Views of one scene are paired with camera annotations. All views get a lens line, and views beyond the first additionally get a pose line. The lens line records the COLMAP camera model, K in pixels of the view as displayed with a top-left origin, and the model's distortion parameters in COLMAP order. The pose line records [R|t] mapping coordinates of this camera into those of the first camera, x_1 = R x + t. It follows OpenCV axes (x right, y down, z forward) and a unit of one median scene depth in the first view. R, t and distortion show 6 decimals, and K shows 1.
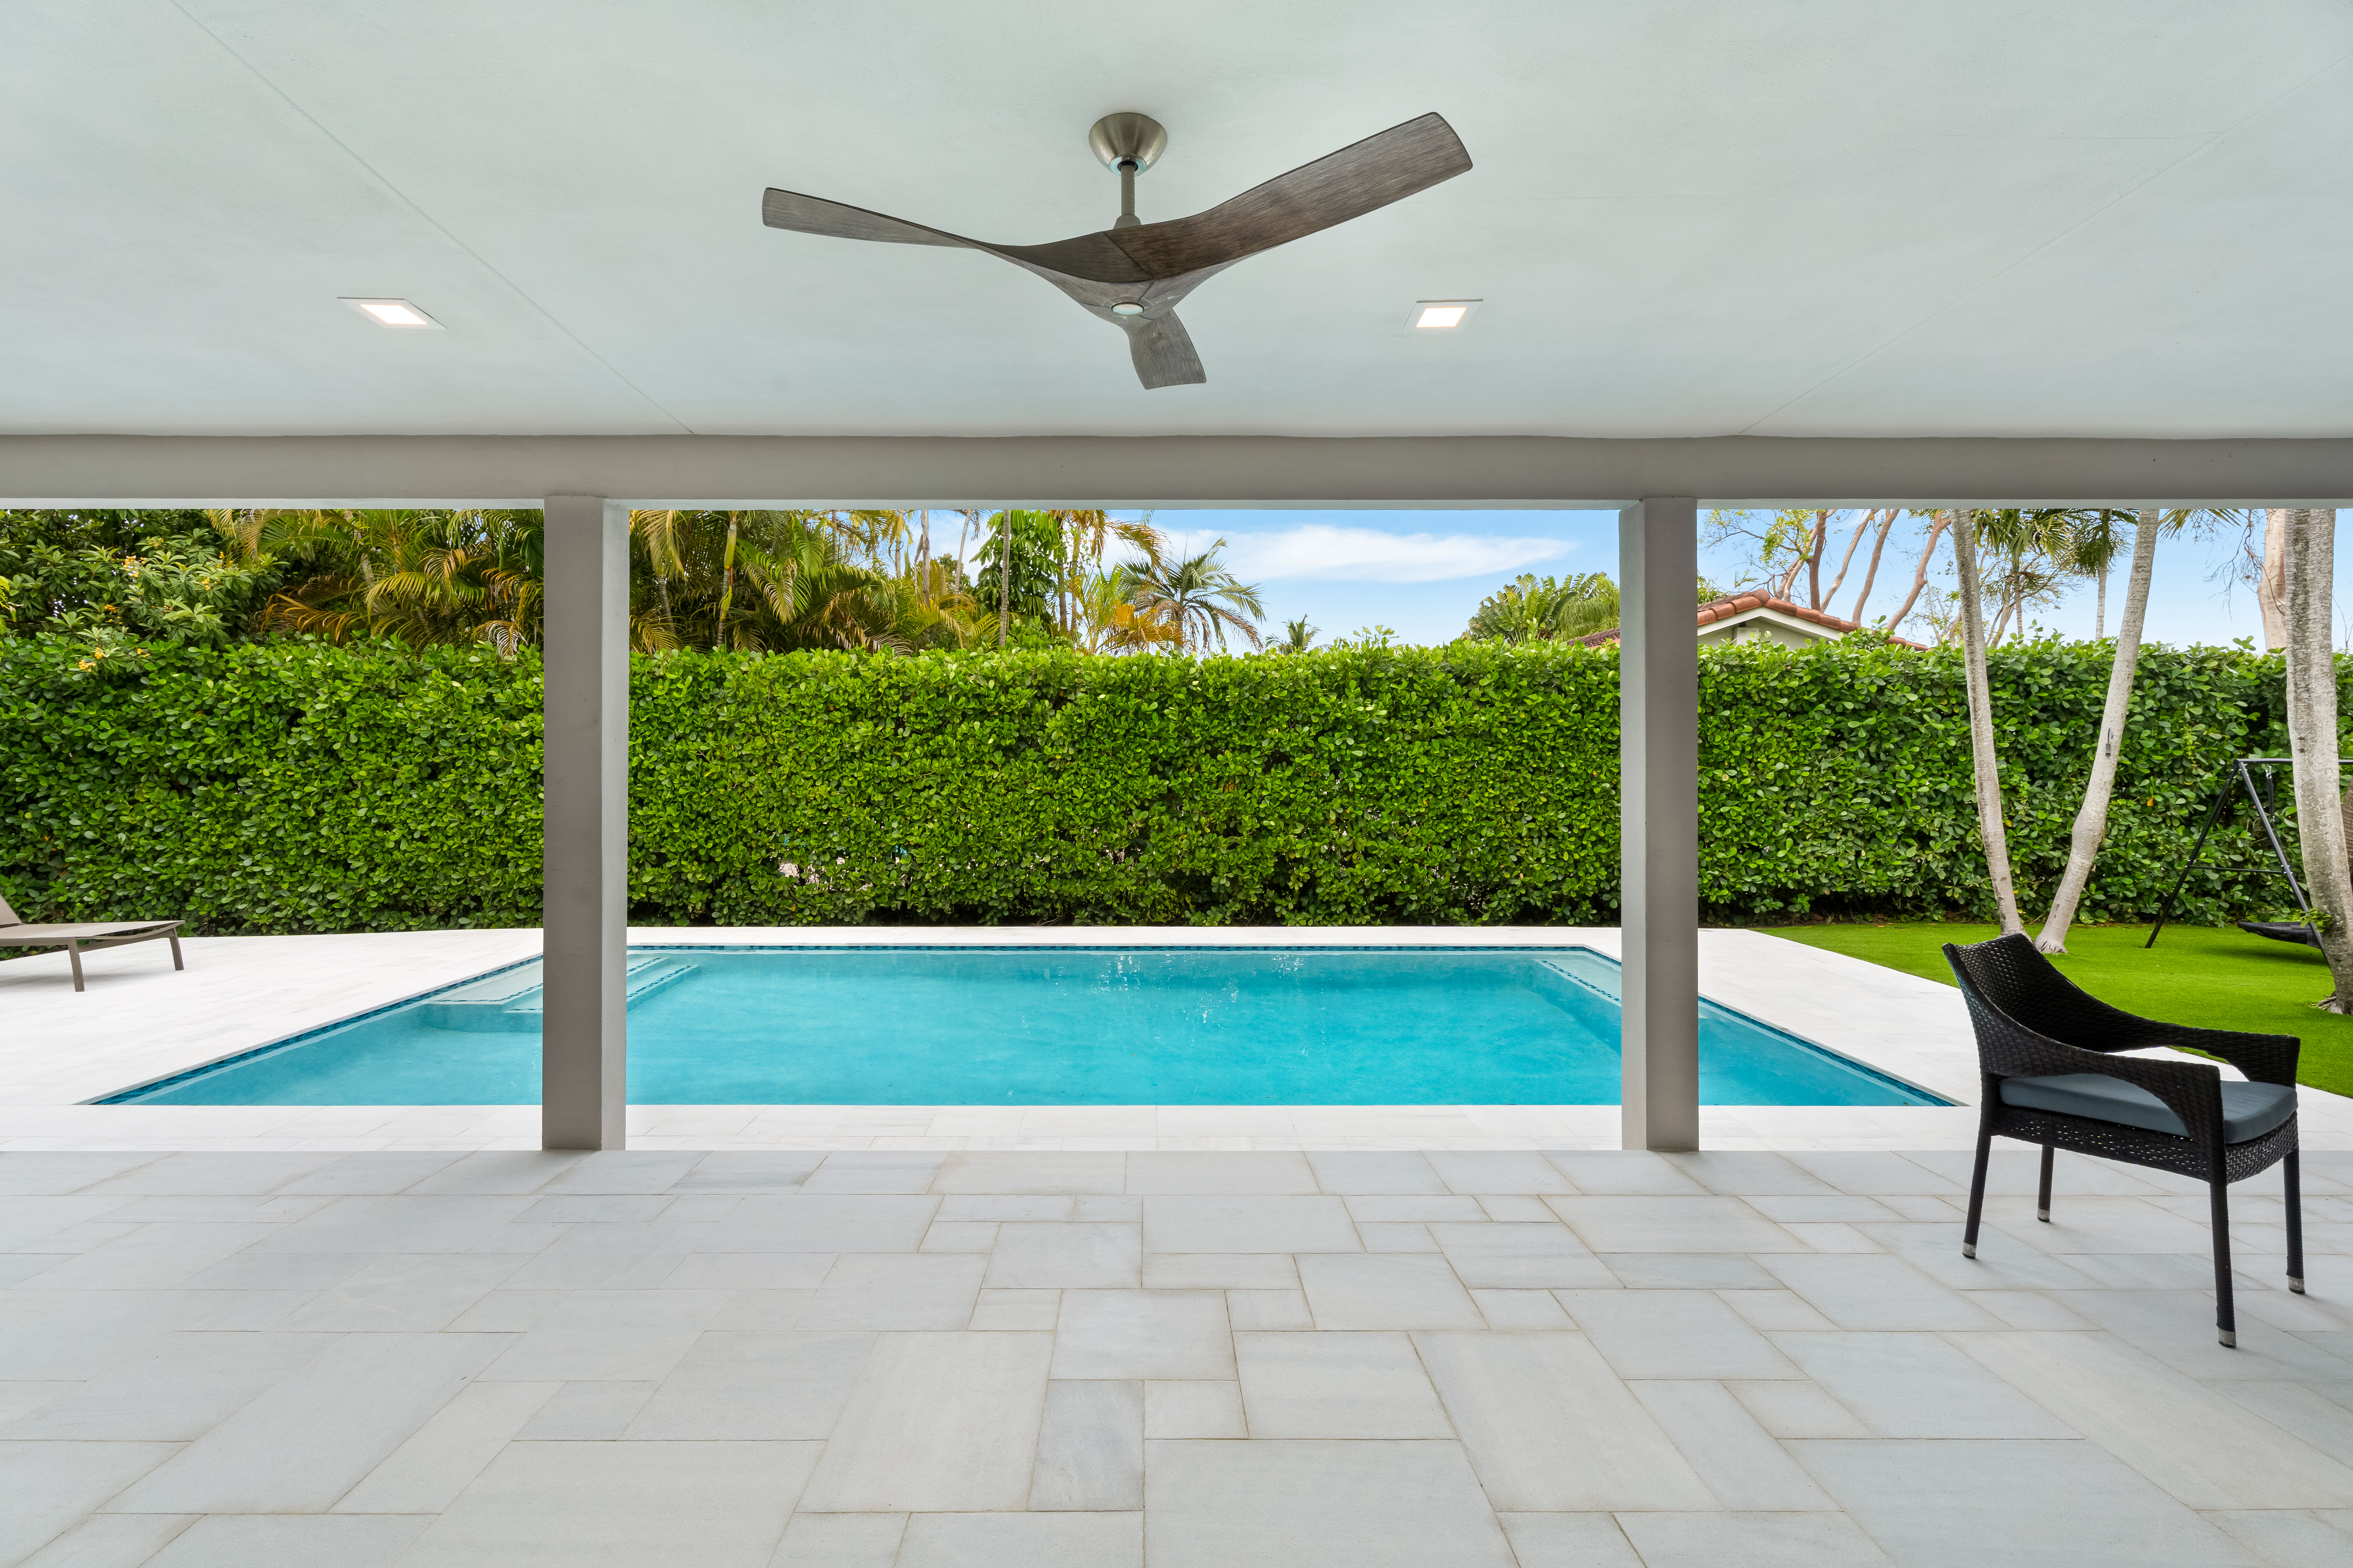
lens RADIAL K [[1071.5, 0, 1159.7], [0, 1071.5, 744.5], [0, 0, 1]] dist [0.002599, 0.000339]
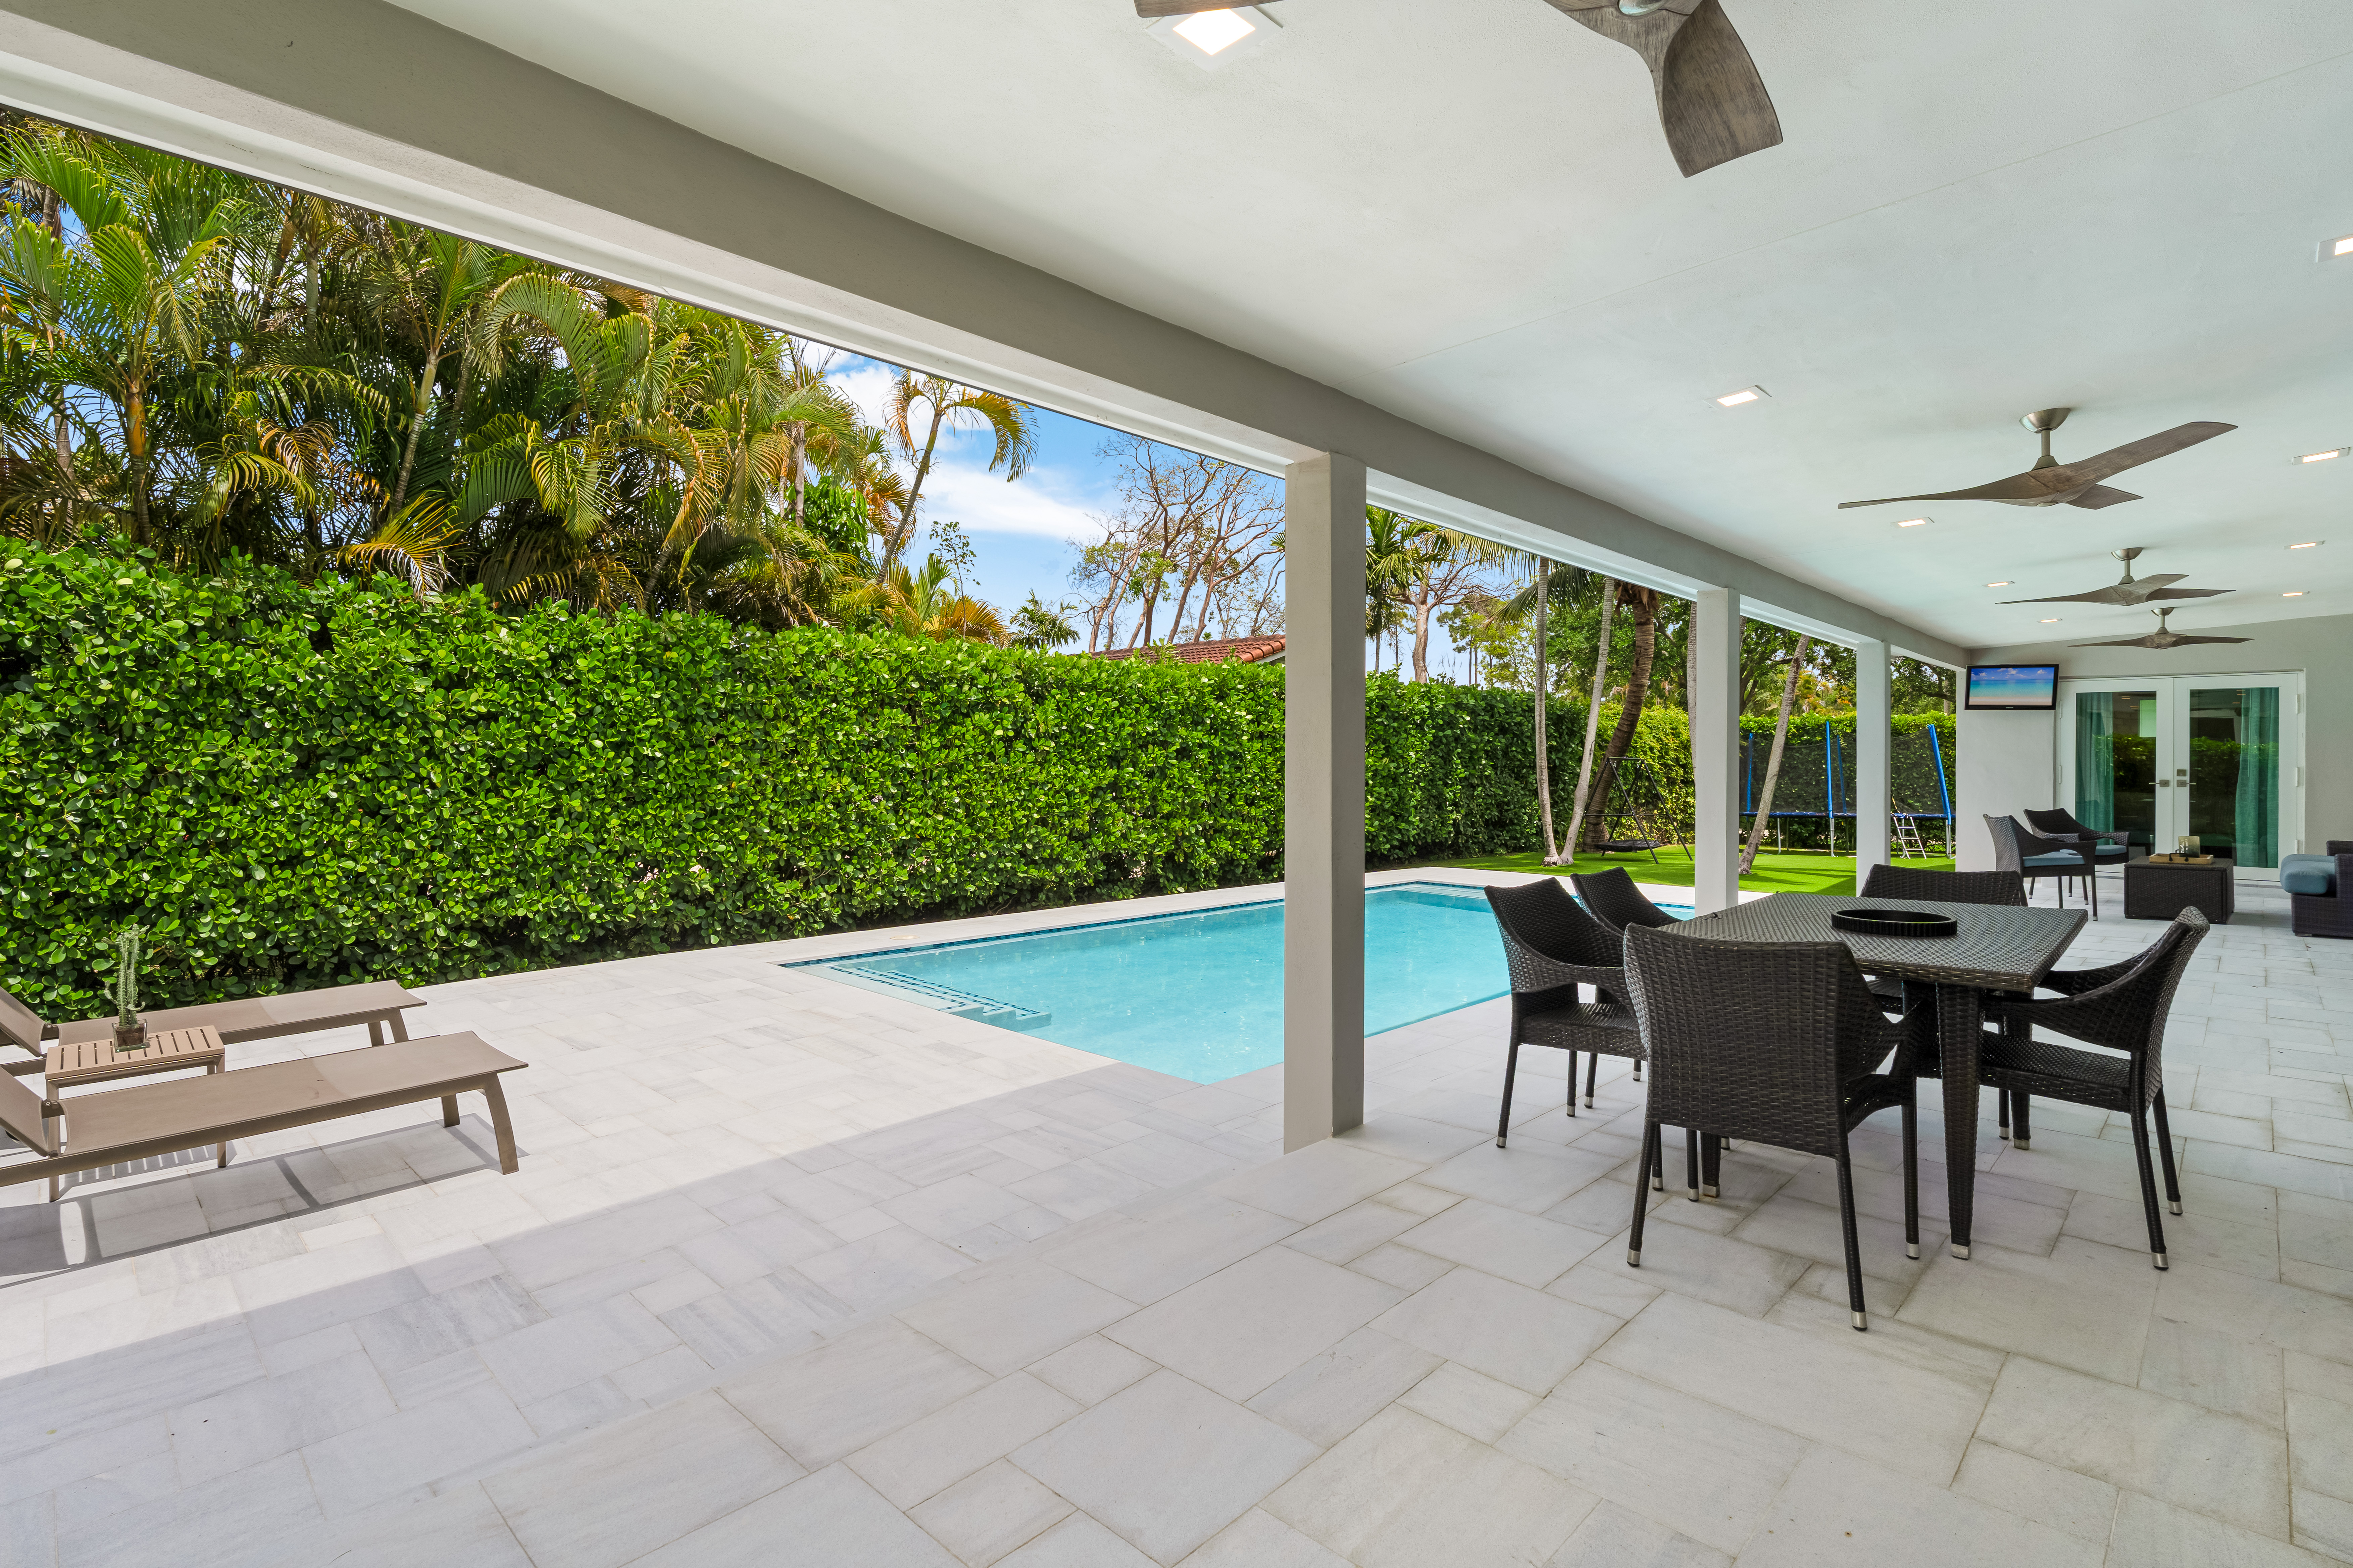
lens RADIAL K [[1133.6, 0, 1176.4], [0, 1133.6, 764.3], [0, 0, 1]] dist [0.001832, -0.002185]
pose [[0.695866, 0.000985, 0.718171, -0.808903], [-0.014187, 0.999823, 0.012376, 0.010286], [-0.718031, -0.018801, 0.695757, 0.128523]]
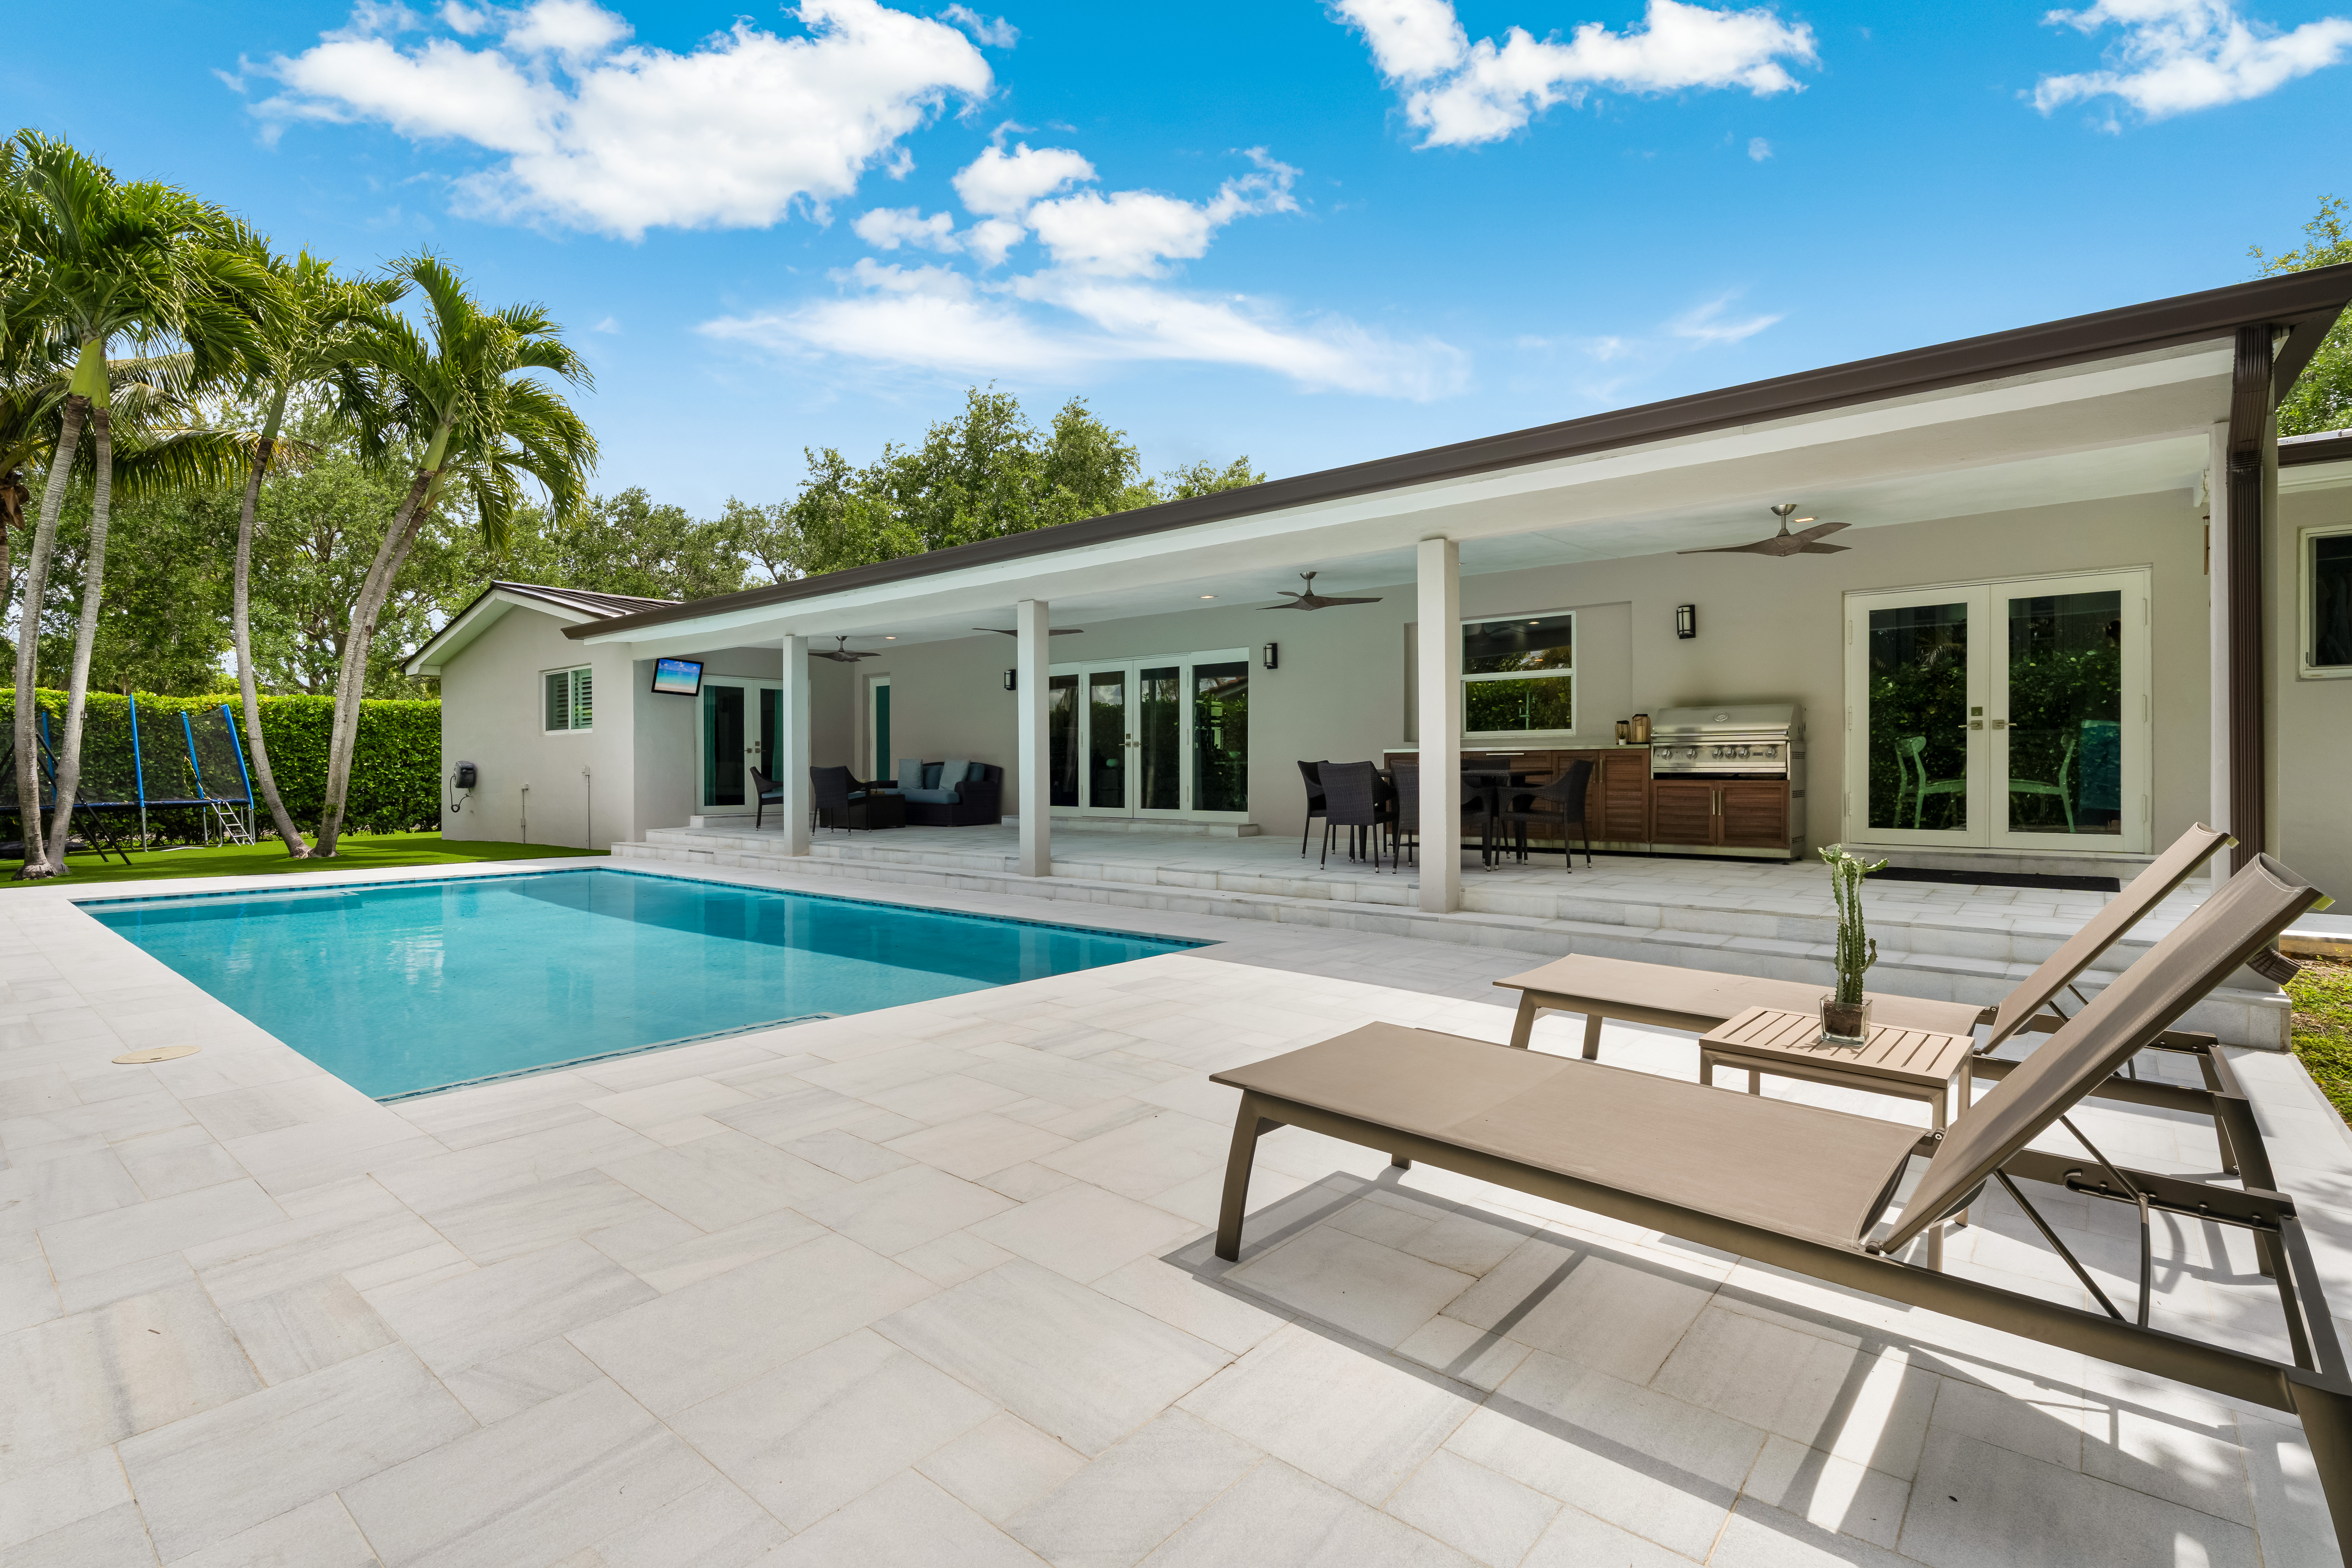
lens RADIAL K [[1133.1, 0, 1156.8], [0, 1133.1, 777.4], [0, 0, 1]] dist [0.001832, -0.002185]
pose [[-0.757169, -0.002551, 0.653214, -0.841398], [-0.006337, 0.999974, -0.003441, 0.062857], [-0.653189, -0.006745, -0.757165, 0.955980]]
